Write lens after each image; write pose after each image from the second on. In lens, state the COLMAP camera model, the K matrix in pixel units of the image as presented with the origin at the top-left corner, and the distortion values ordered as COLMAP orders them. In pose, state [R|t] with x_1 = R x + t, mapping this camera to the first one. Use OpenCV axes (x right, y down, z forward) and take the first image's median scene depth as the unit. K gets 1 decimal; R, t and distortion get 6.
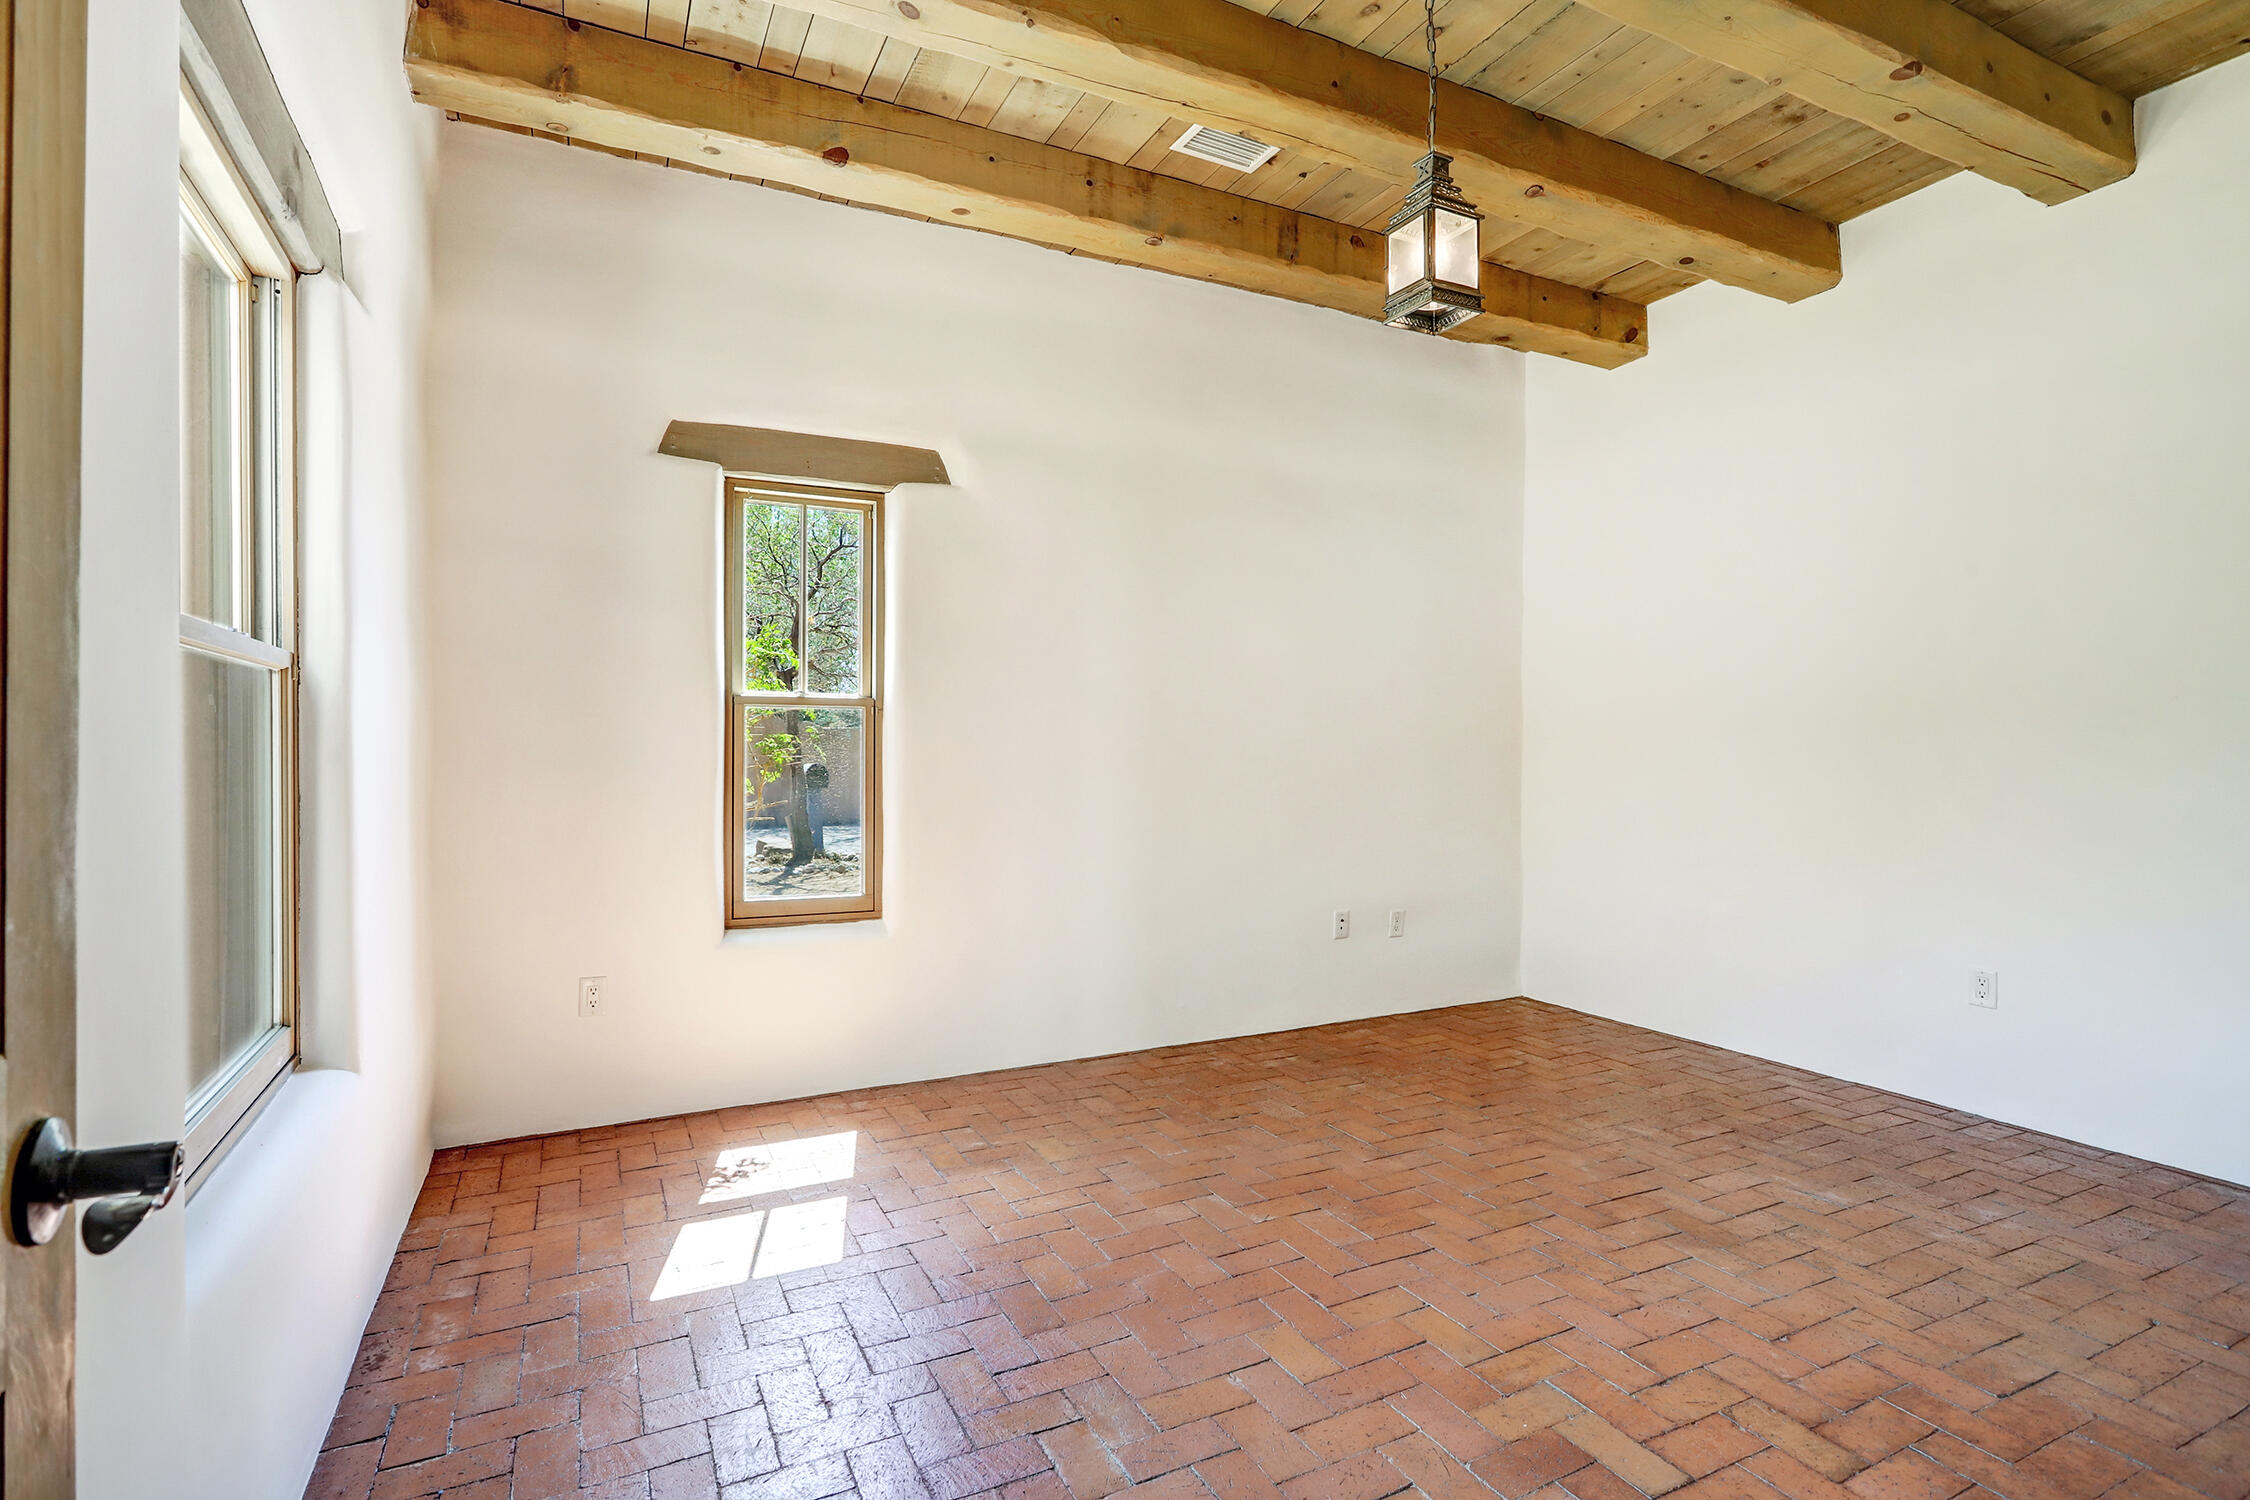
lens RADIAL K [[1064.8, 0, 1125.0], [0, 1064.8, 750.0], [0, 0, 1]] dist [0.001237, 0.000784]
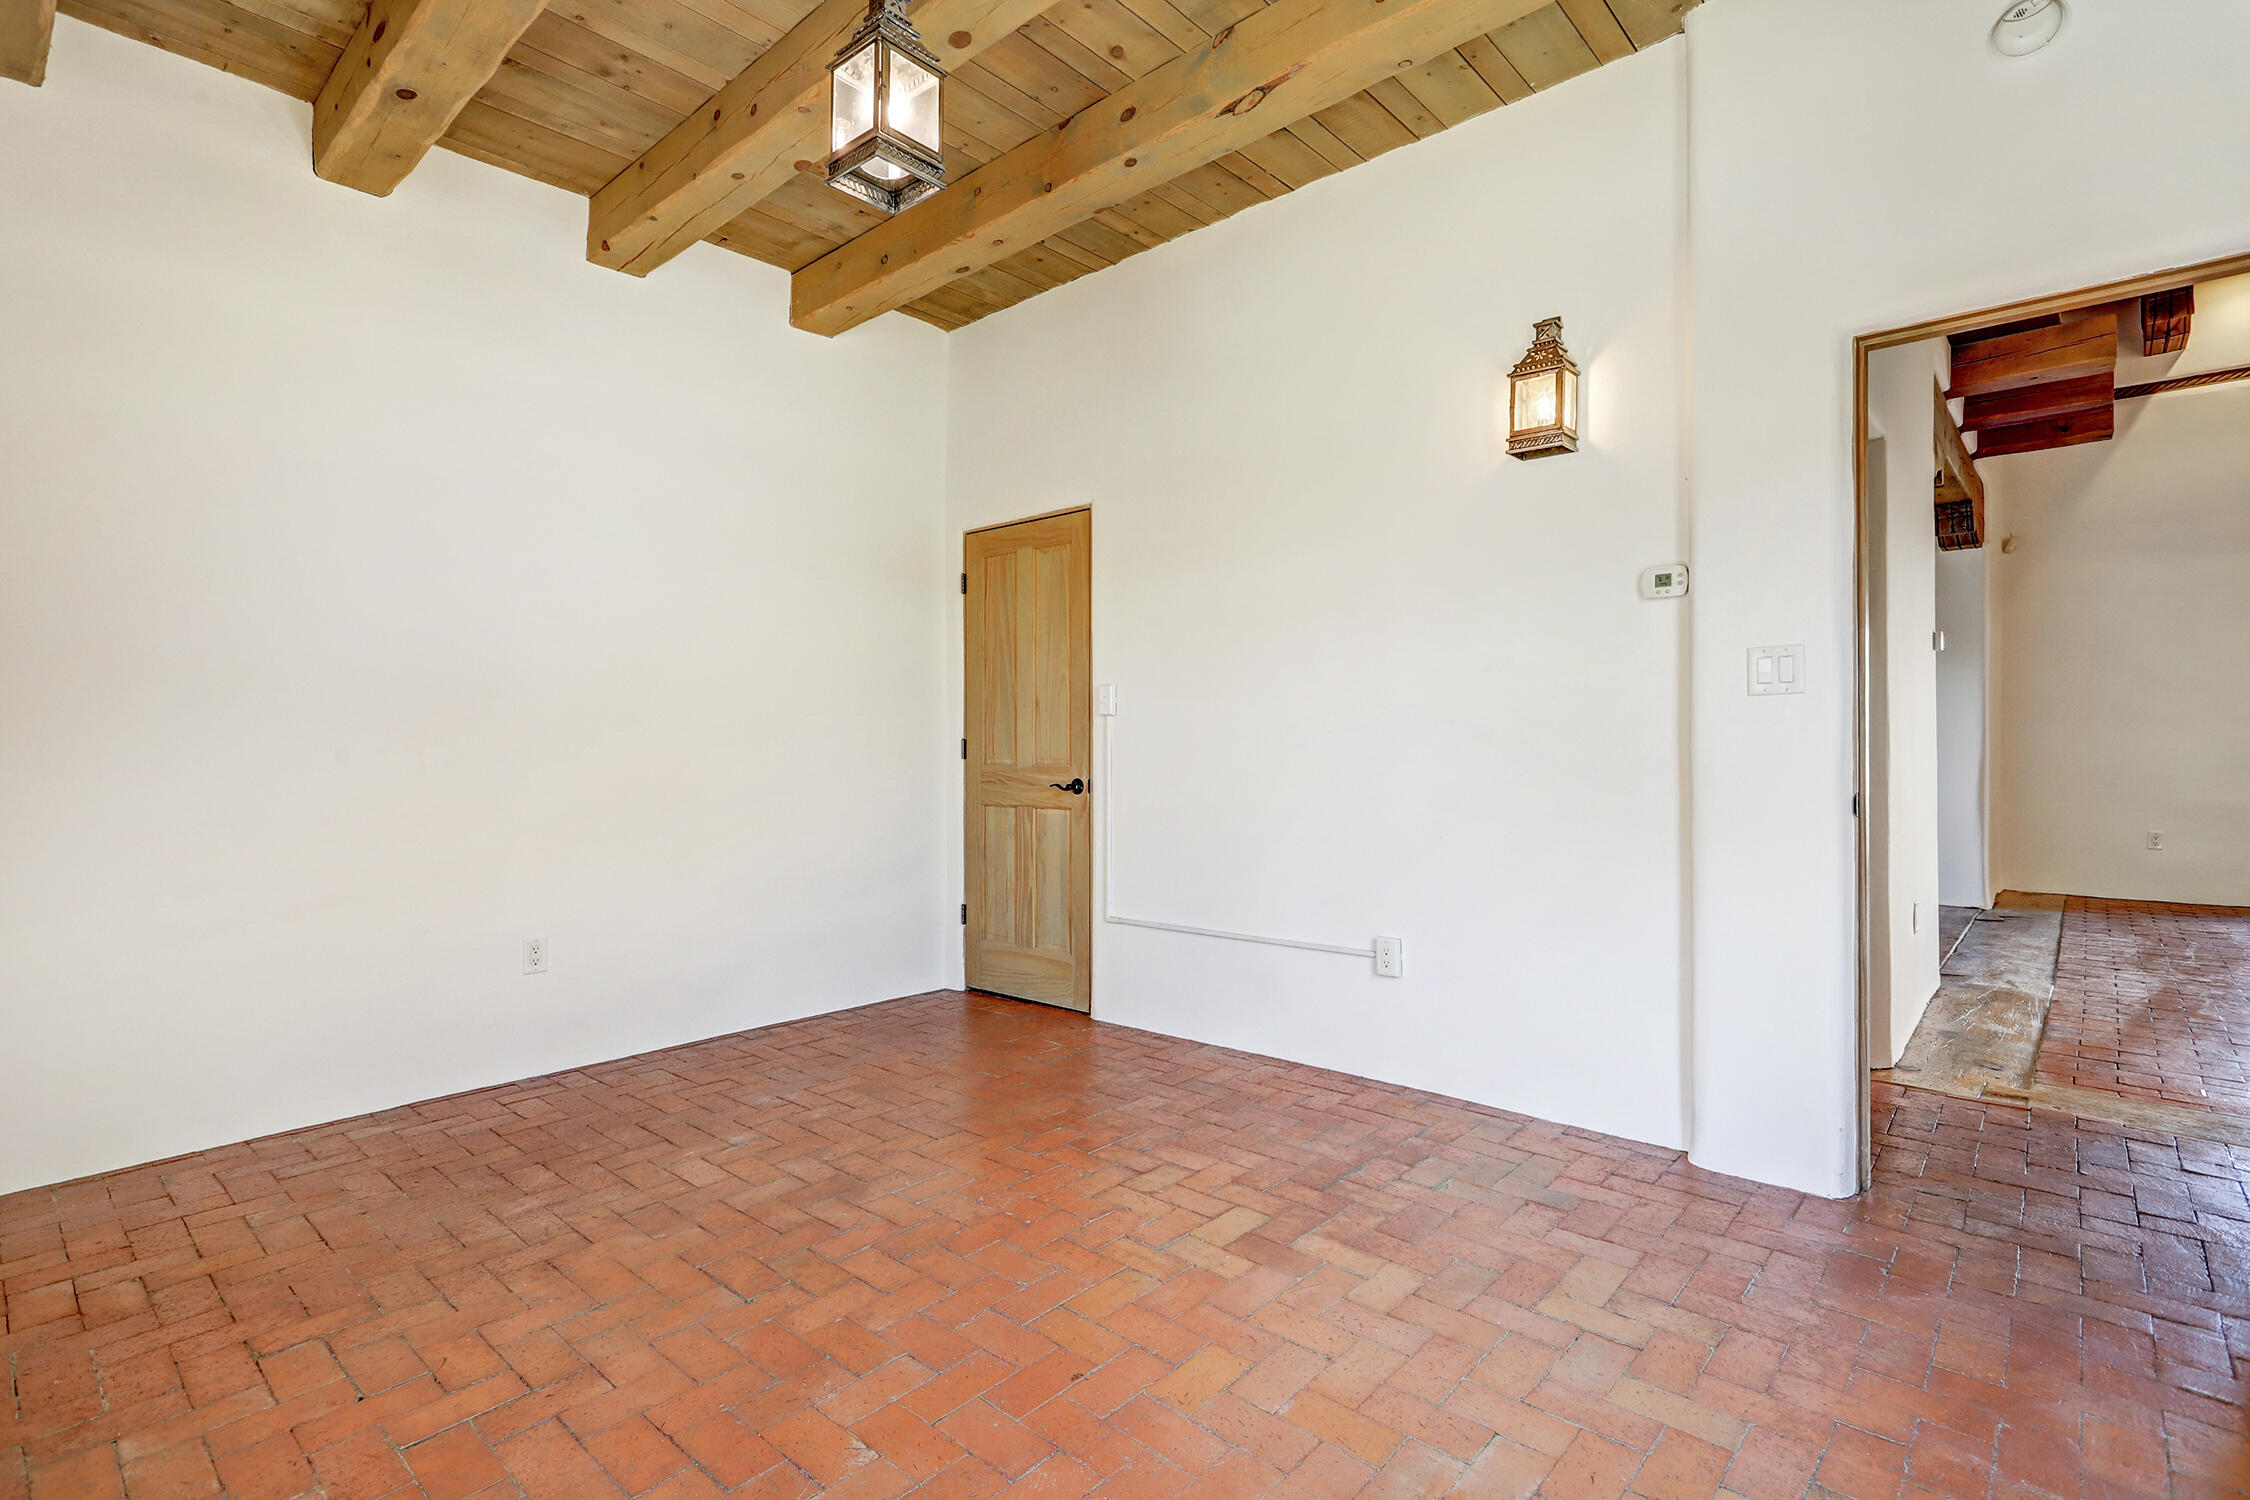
lens RADIAL K [[1064.8, 0, 1125.0], [0, 1064.8, 750.0], [0, 0, 1]] dist [0.001237, 0.000784]
pose [[-0.356831, -0.005667, 0.934152, -0.438668], [0.008127, 0.999925, 0.009170, 0.012851], [-0.934134, 0.010864, -0.356758, 0.903074]]
